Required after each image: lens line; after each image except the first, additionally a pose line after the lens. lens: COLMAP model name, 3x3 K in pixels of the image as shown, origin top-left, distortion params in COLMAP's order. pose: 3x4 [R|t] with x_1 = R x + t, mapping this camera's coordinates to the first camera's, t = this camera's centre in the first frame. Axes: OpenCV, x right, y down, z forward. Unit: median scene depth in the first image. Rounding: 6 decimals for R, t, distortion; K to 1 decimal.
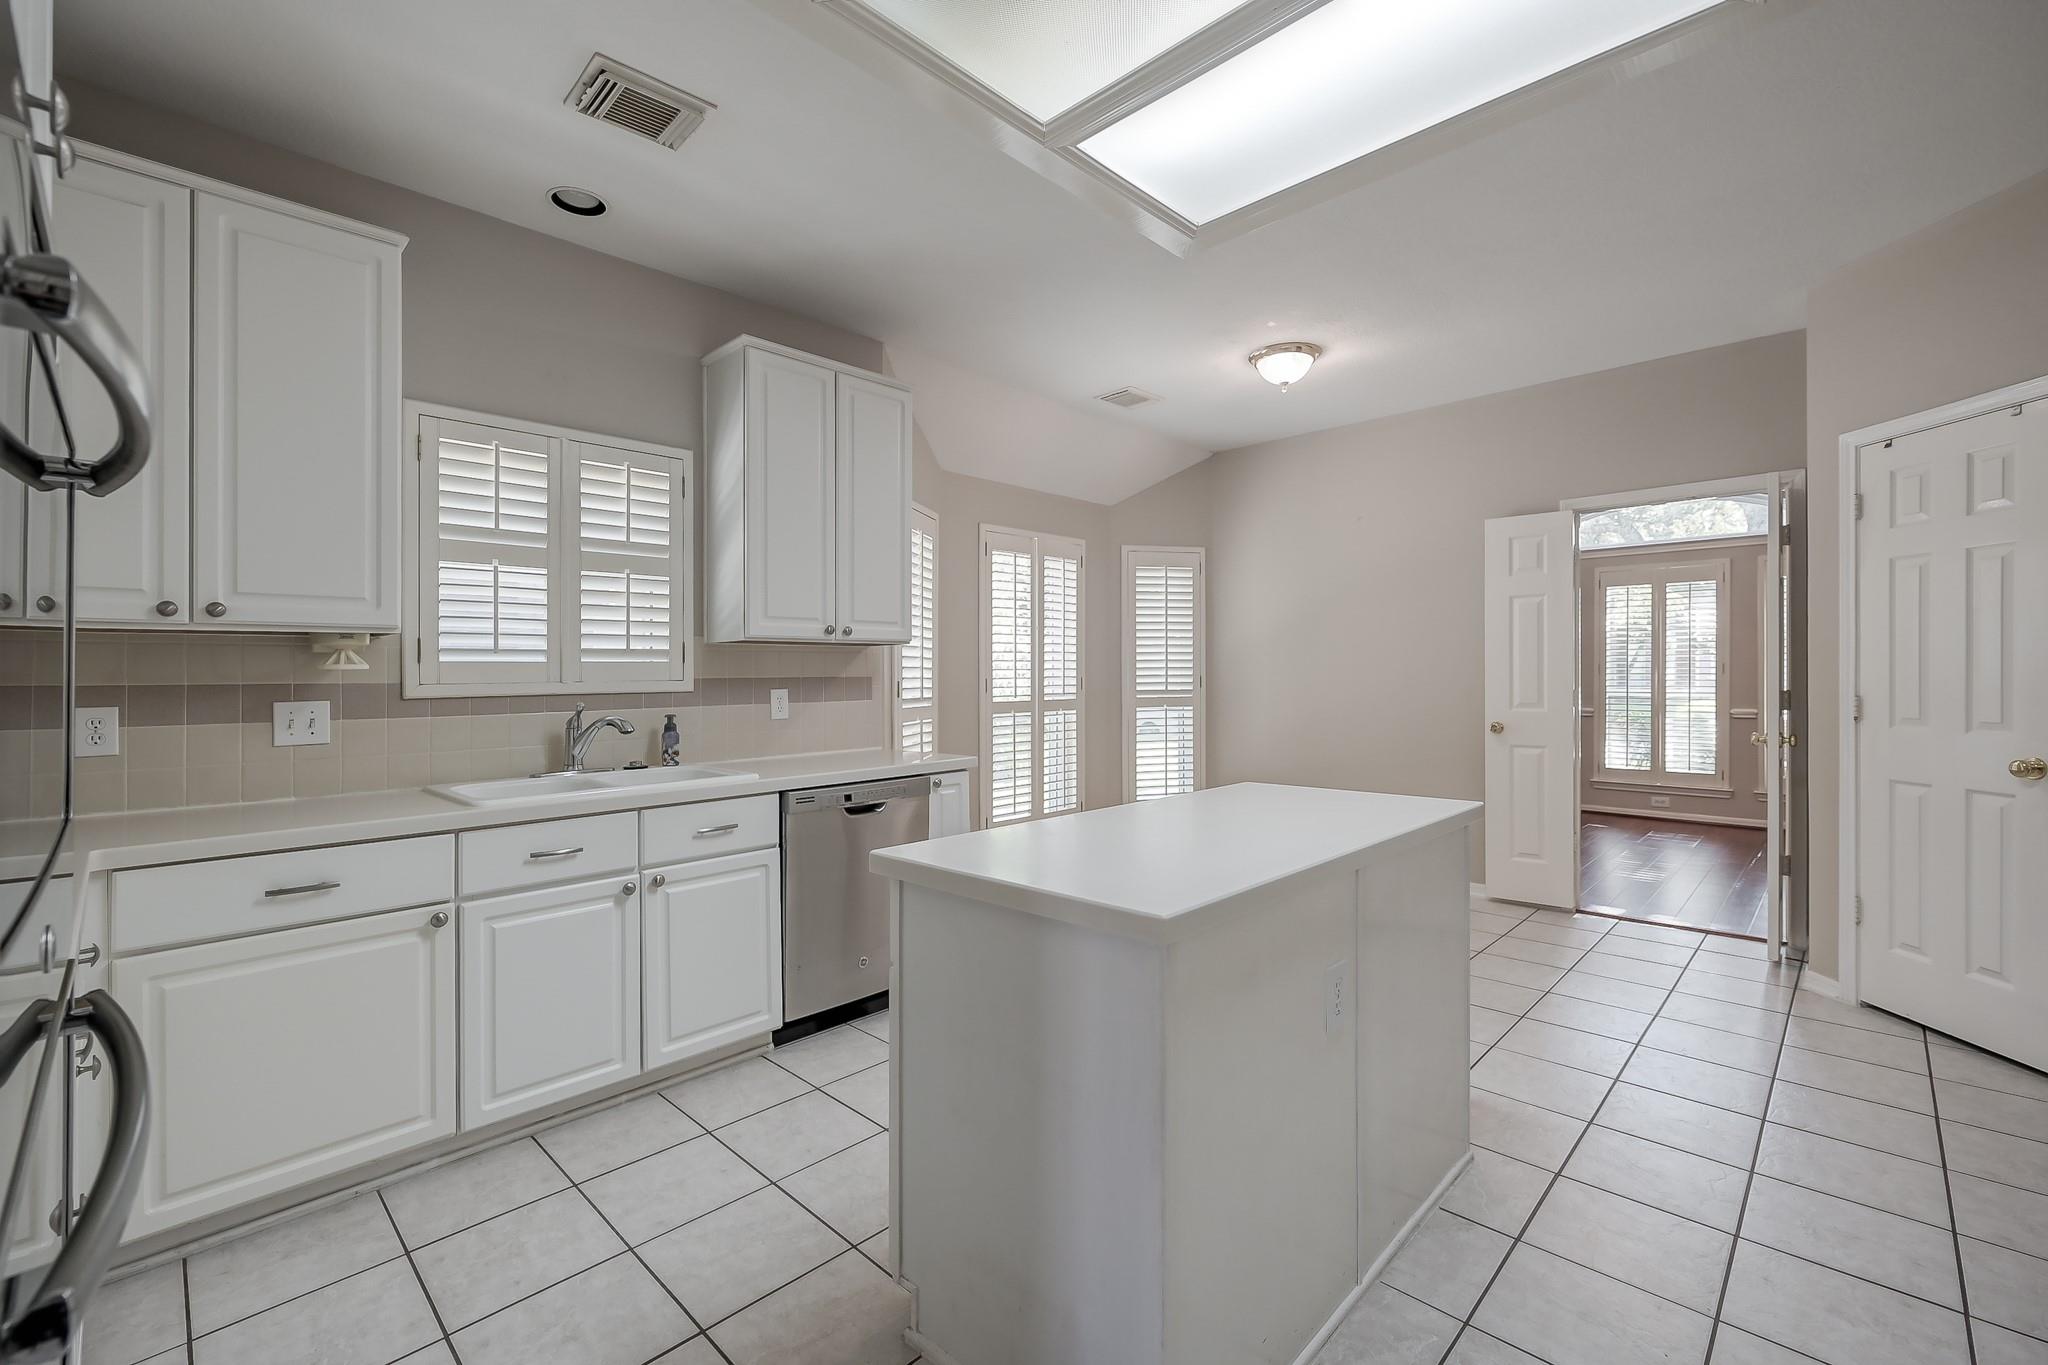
lens RADIAL K [[866.3, 0, 1024.0], [0, 866.3, 682.5], [0, 0, 1]] dist [0.000048, 0.000148]
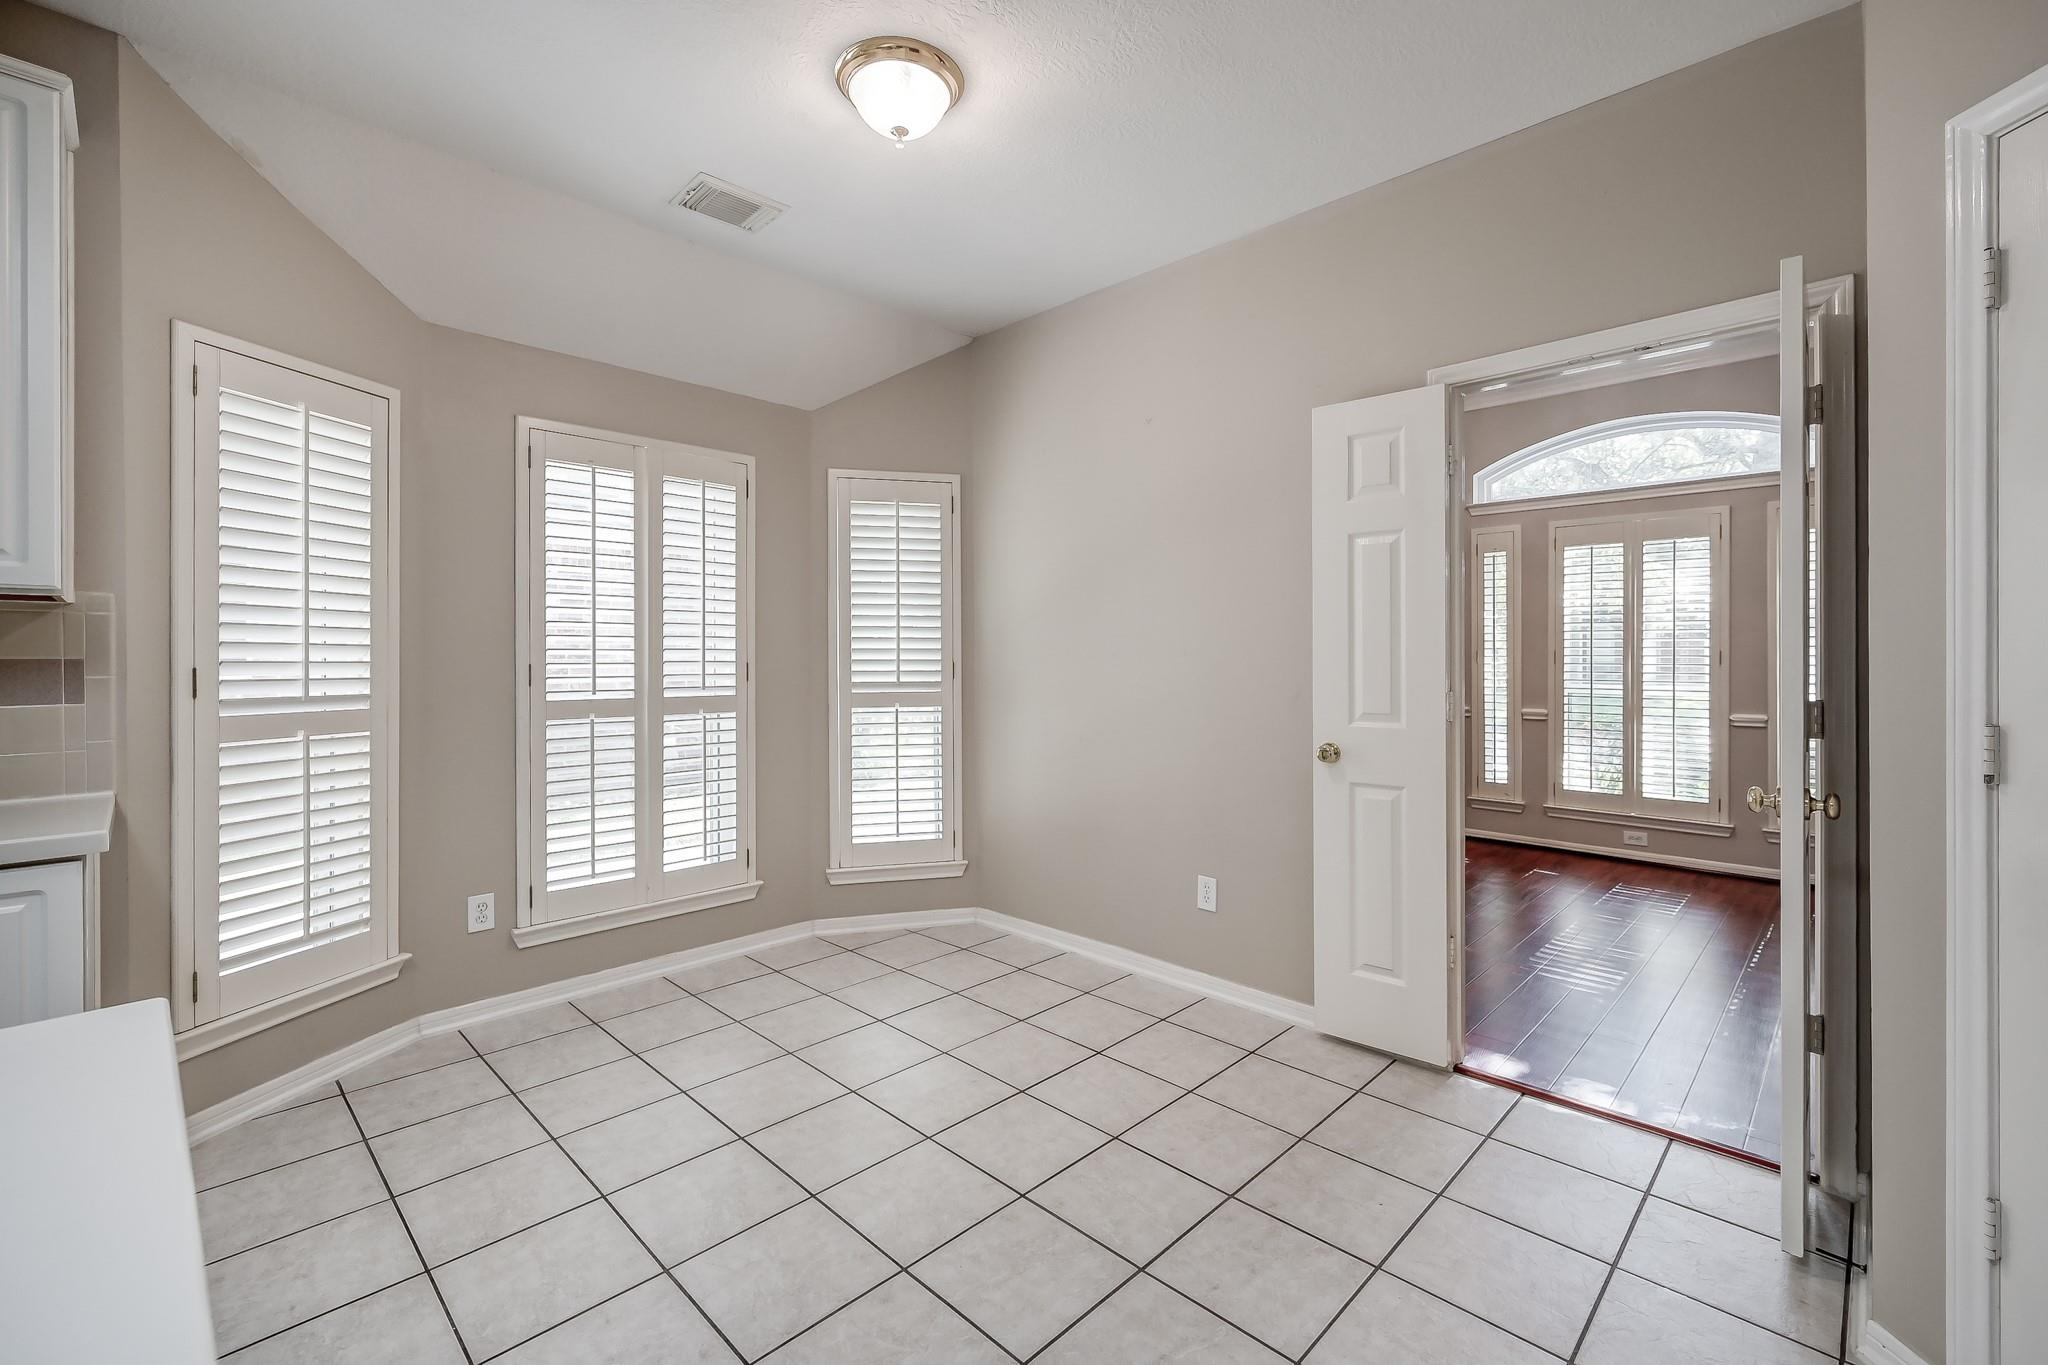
lens RADIAL K [[877.9, 0, 1025.4], [0, 877.9, 656.5], [0, 0, 1]] dist [-0.000094, 0.000513]
pose [[0.999961, 0.008660, -0.001911, 0.283837], [-0.008680, 0.999904, -0.010785, -0.005384], [0.001818, 0.010801, 0.999940, 0.329979]]
